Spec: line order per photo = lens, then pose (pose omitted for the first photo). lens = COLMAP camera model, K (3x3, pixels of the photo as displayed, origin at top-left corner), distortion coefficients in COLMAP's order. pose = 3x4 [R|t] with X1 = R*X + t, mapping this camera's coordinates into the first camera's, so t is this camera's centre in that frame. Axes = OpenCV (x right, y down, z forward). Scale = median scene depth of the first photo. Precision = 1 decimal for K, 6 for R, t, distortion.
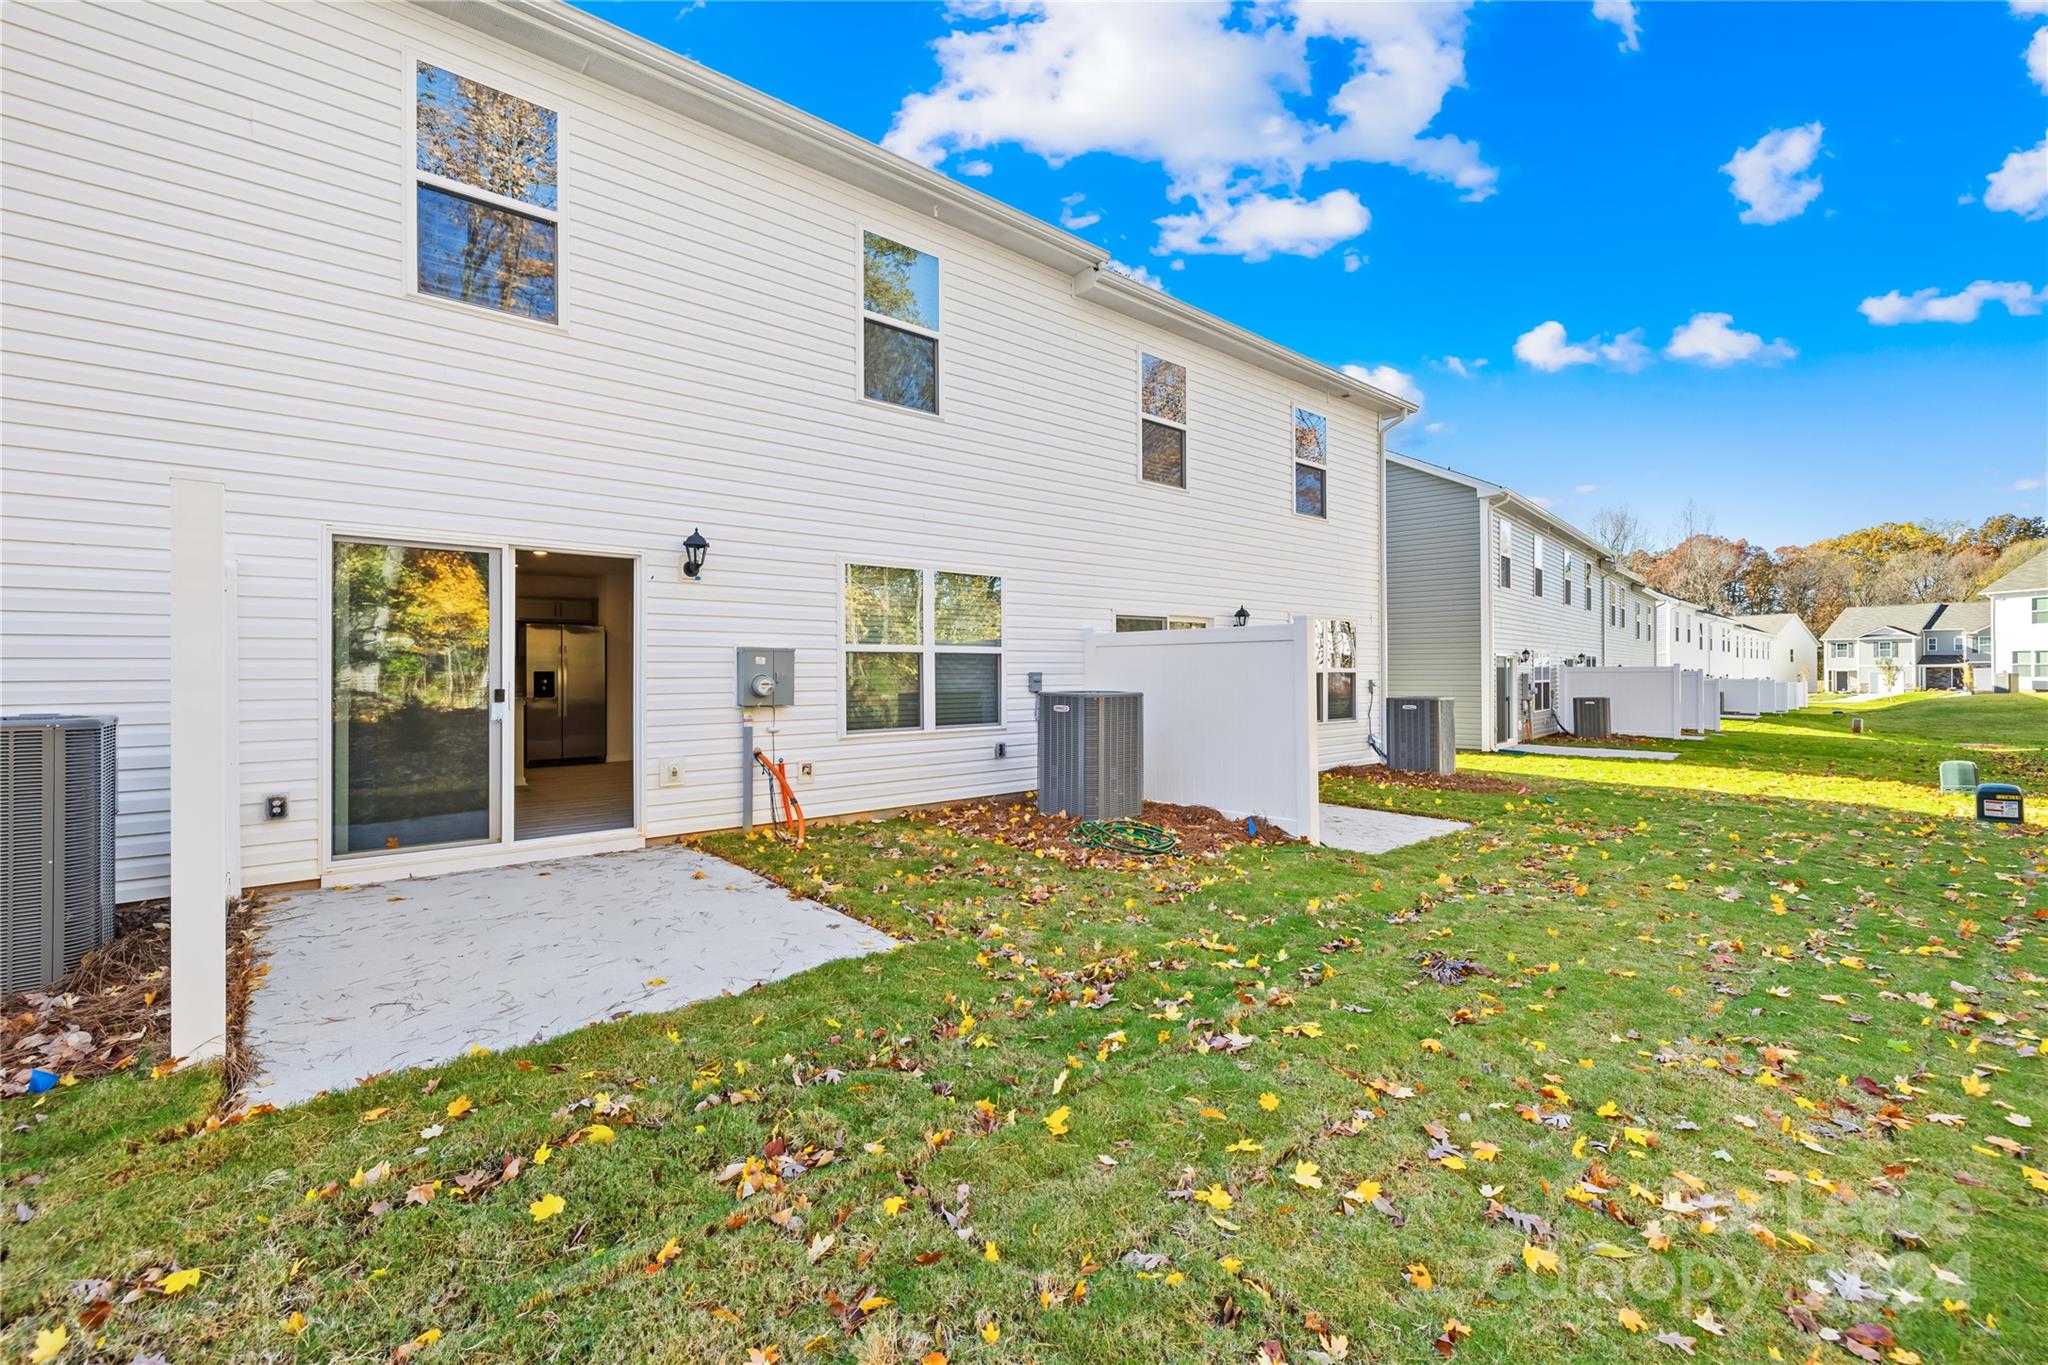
lens RADIAL K [[862.4, 0, 1031.0], [0, 862.4, 657.3], [0, 0, 1]] dist [0.016159, -0.015250]
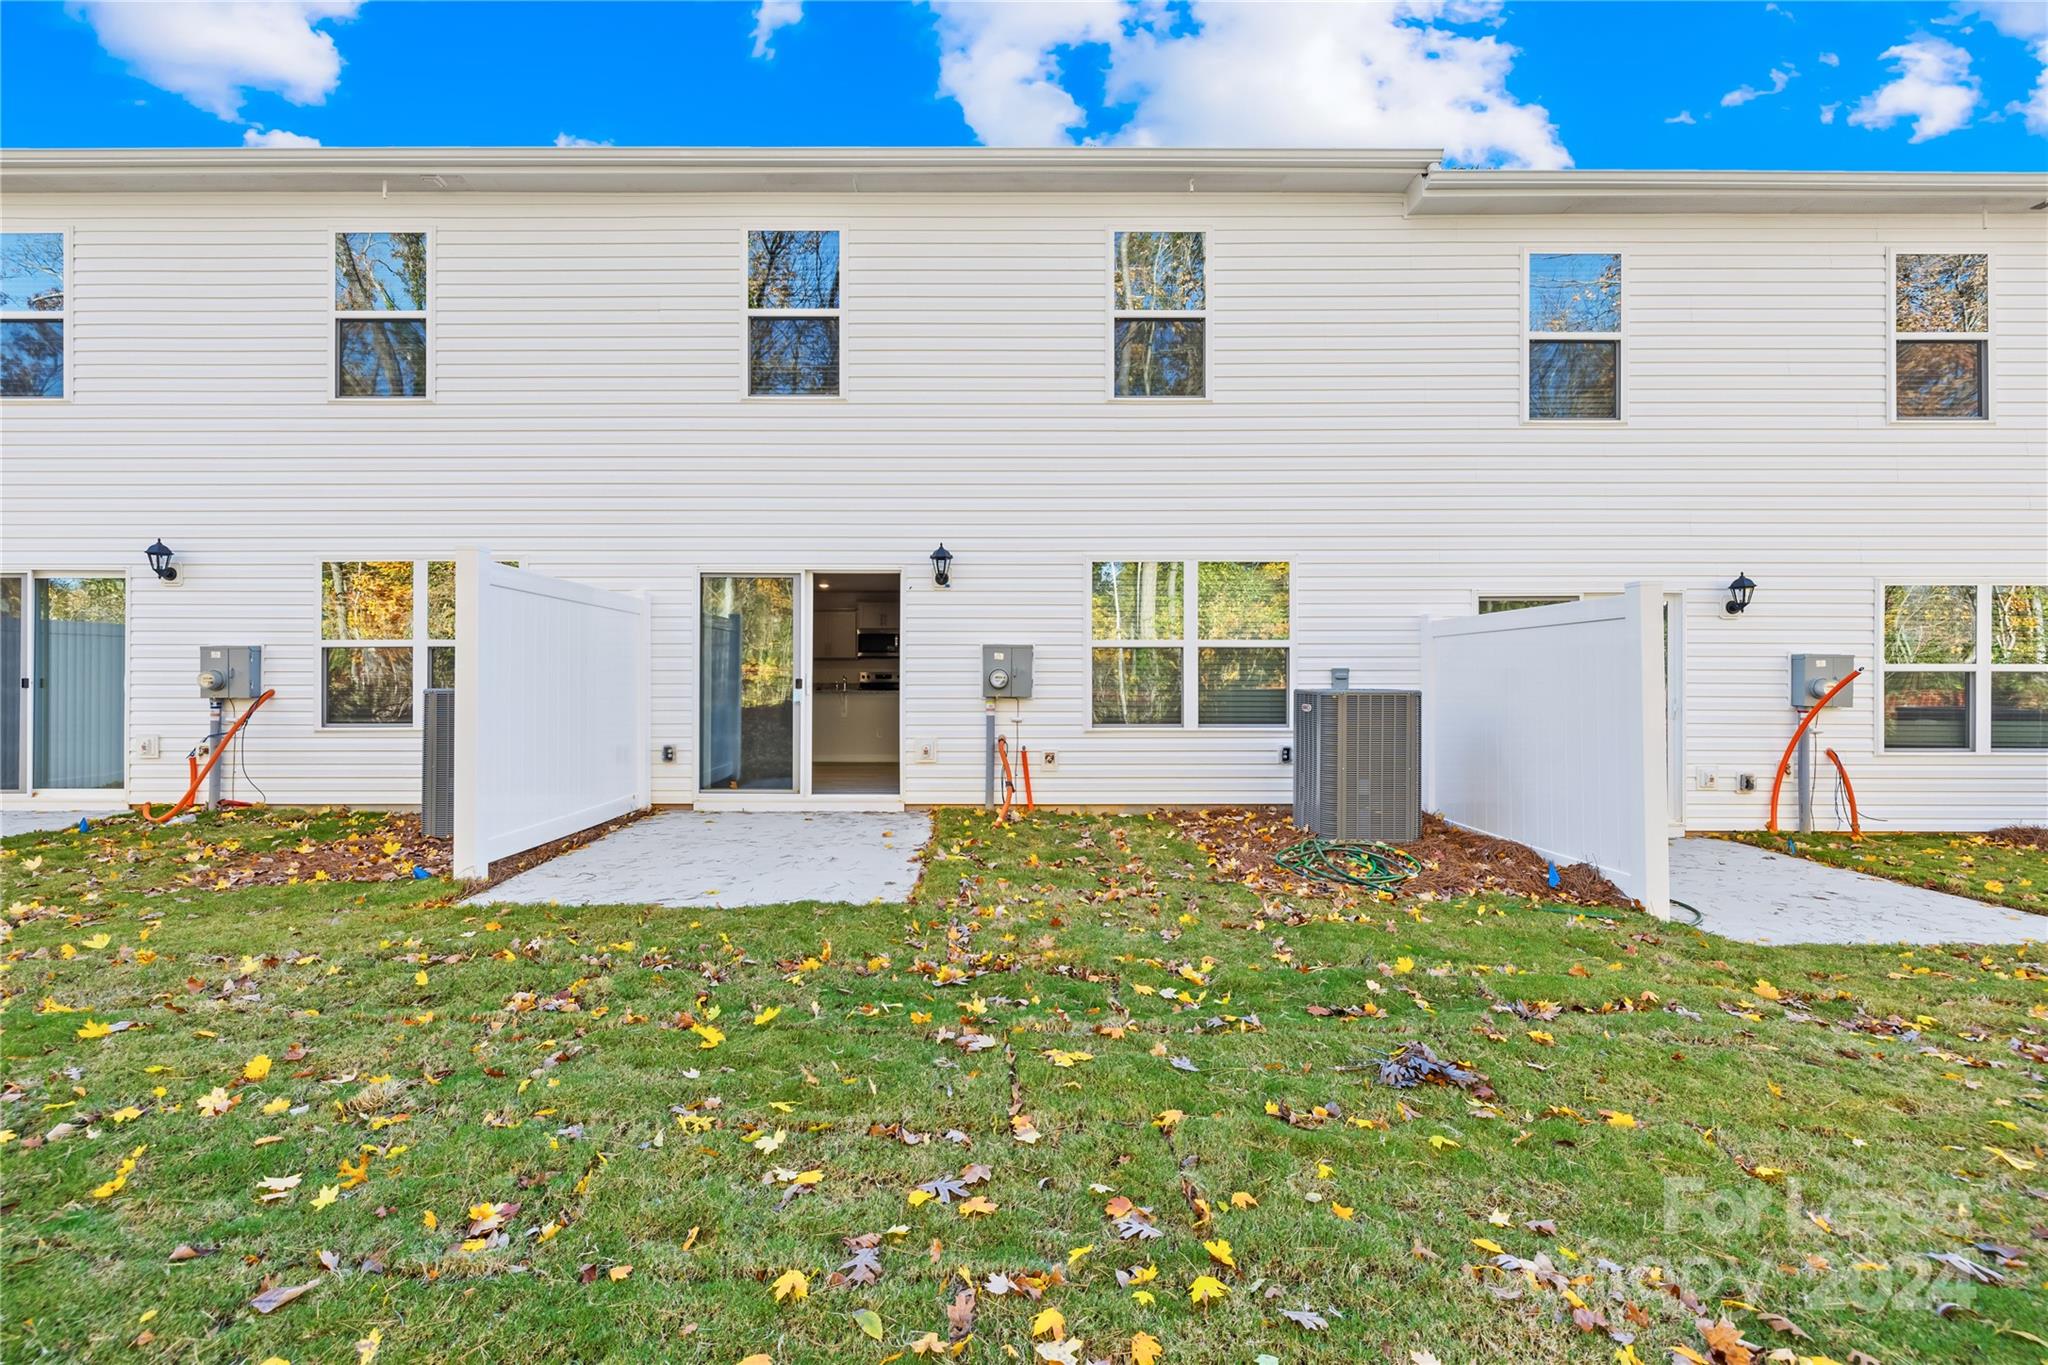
lens RADIAL K [[889.7, 0, 1021.6], [0, 889.7, 669.2], [0, 0, 1]] dist [-0.001106, -0.000203]
pose [[0.755637, -0.006557, -0.654957, 0.448777], [0.007980, 0.999968, -0.000805, 0.020927], [0.654942, -0.004619, 0.755665, 0.152710]]
